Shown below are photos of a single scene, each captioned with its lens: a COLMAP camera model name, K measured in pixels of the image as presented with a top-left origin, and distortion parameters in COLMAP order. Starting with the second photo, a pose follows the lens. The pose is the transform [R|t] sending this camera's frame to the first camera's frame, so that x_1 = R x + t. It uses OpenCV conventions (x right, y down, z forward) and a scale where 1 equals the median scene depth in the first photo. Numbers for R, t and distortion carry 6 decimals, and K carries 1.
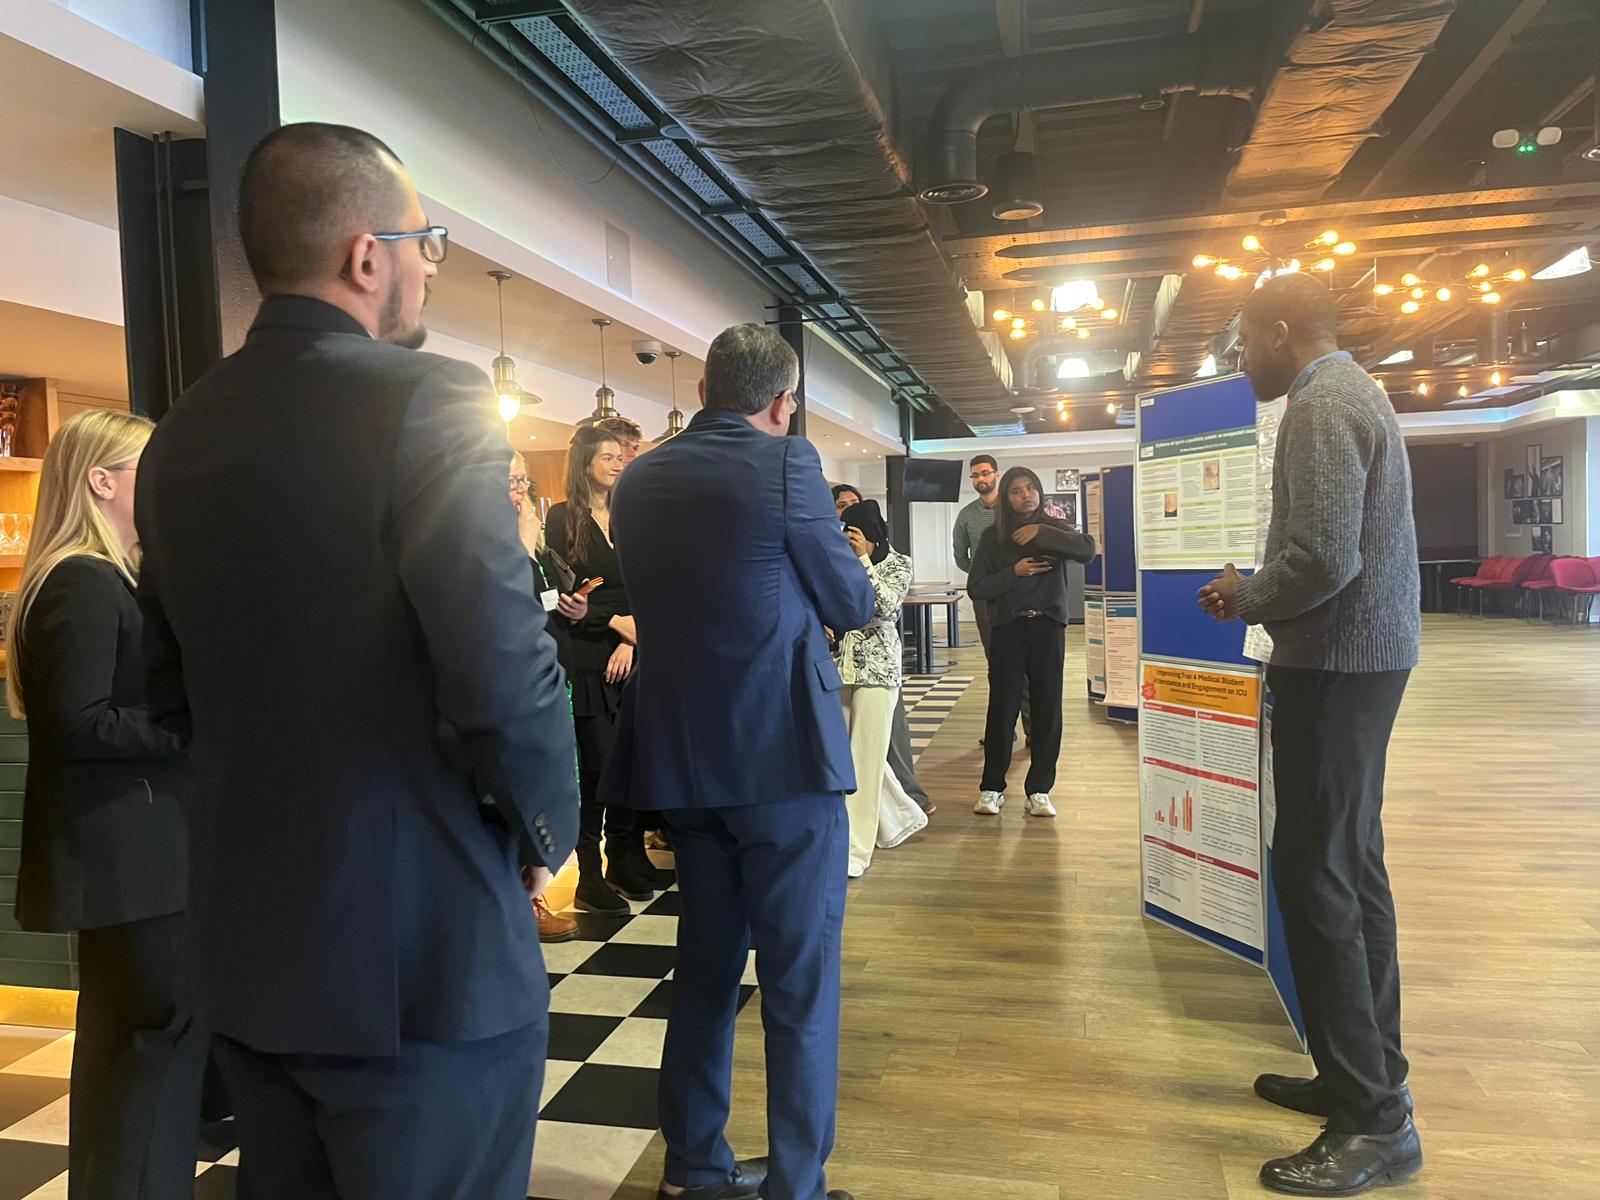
lens RADIAL K [[1242.5, 0, 798.8], [0, 1242.5, 599.9], [0, 0, 1]] dist [-0.003788, -0.007067]
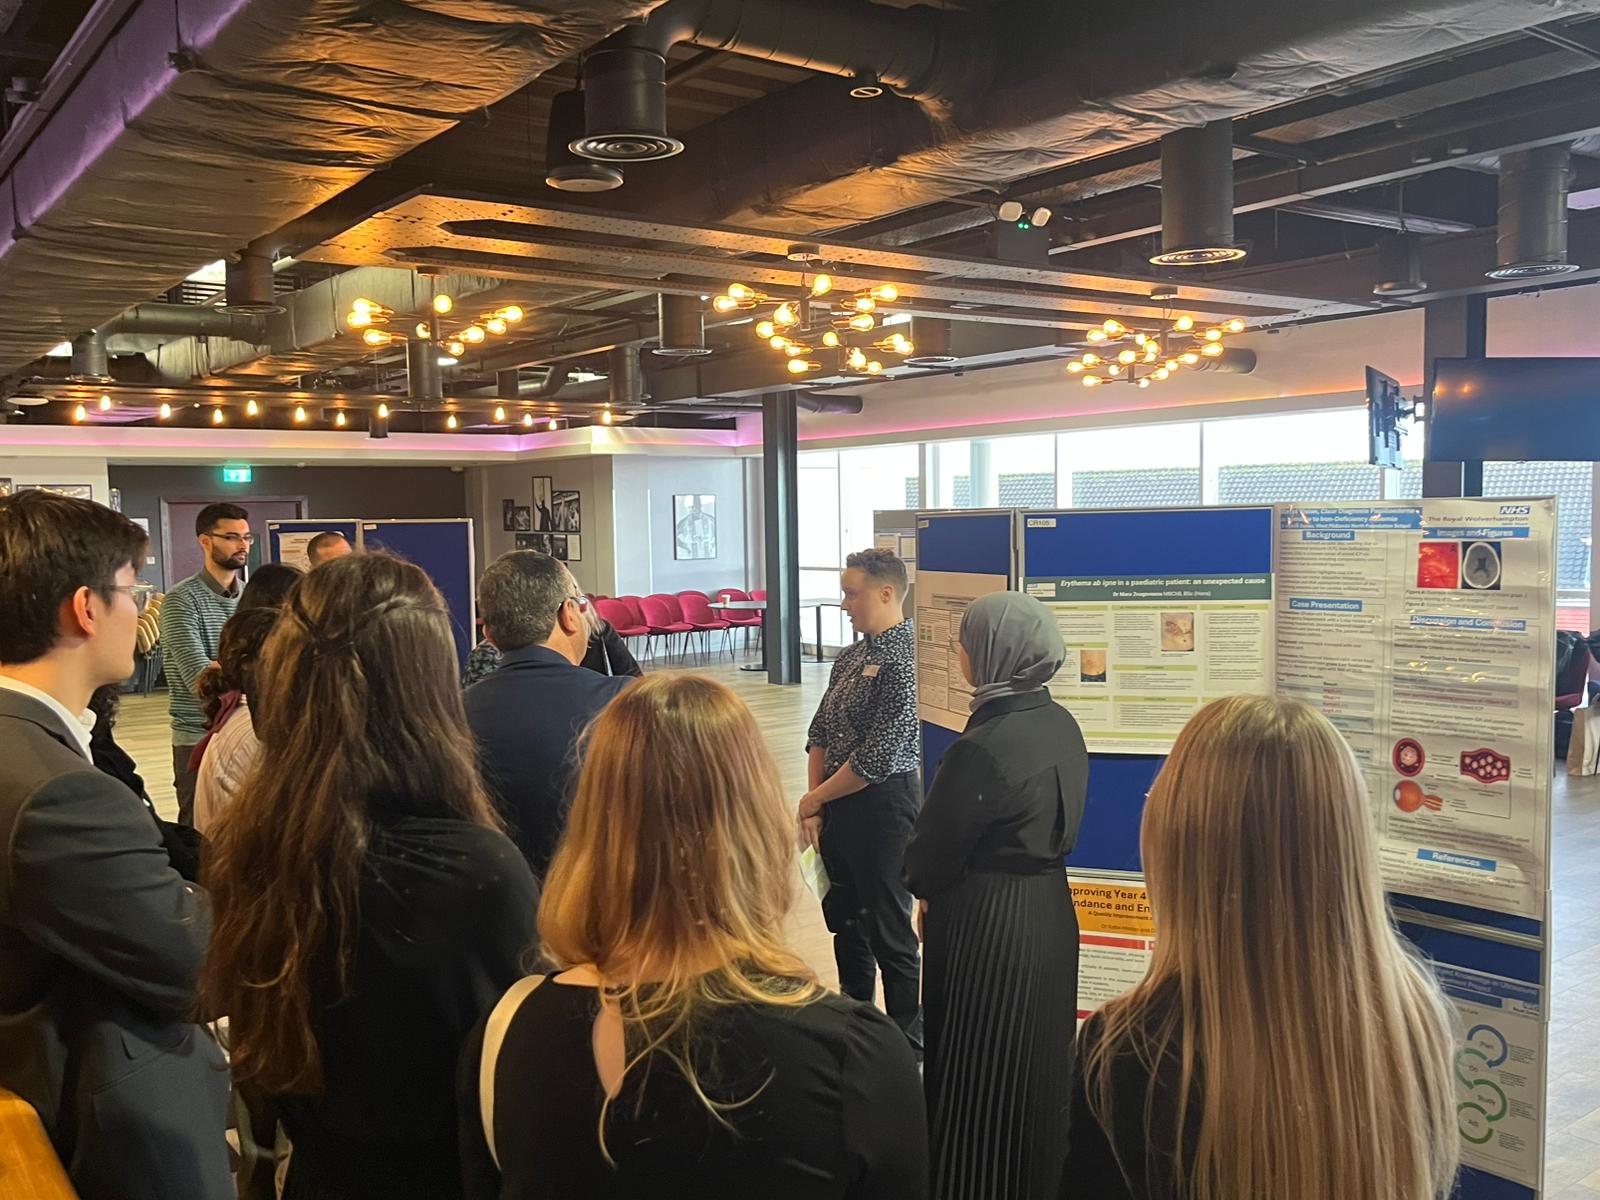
lens RADIAL K [[1434.0, 0, 798.8], [0, 1434.0, 598.8], [0, 0, 1]] dist [0.004115, 0.001093]
pose [[0.658830, -0.021737, 0.751978, -0.448916], [0.029774, 0.999553, 0.002807, -0.121205], [-0.751702, 0.020540, 0.659183, 0.554868]]
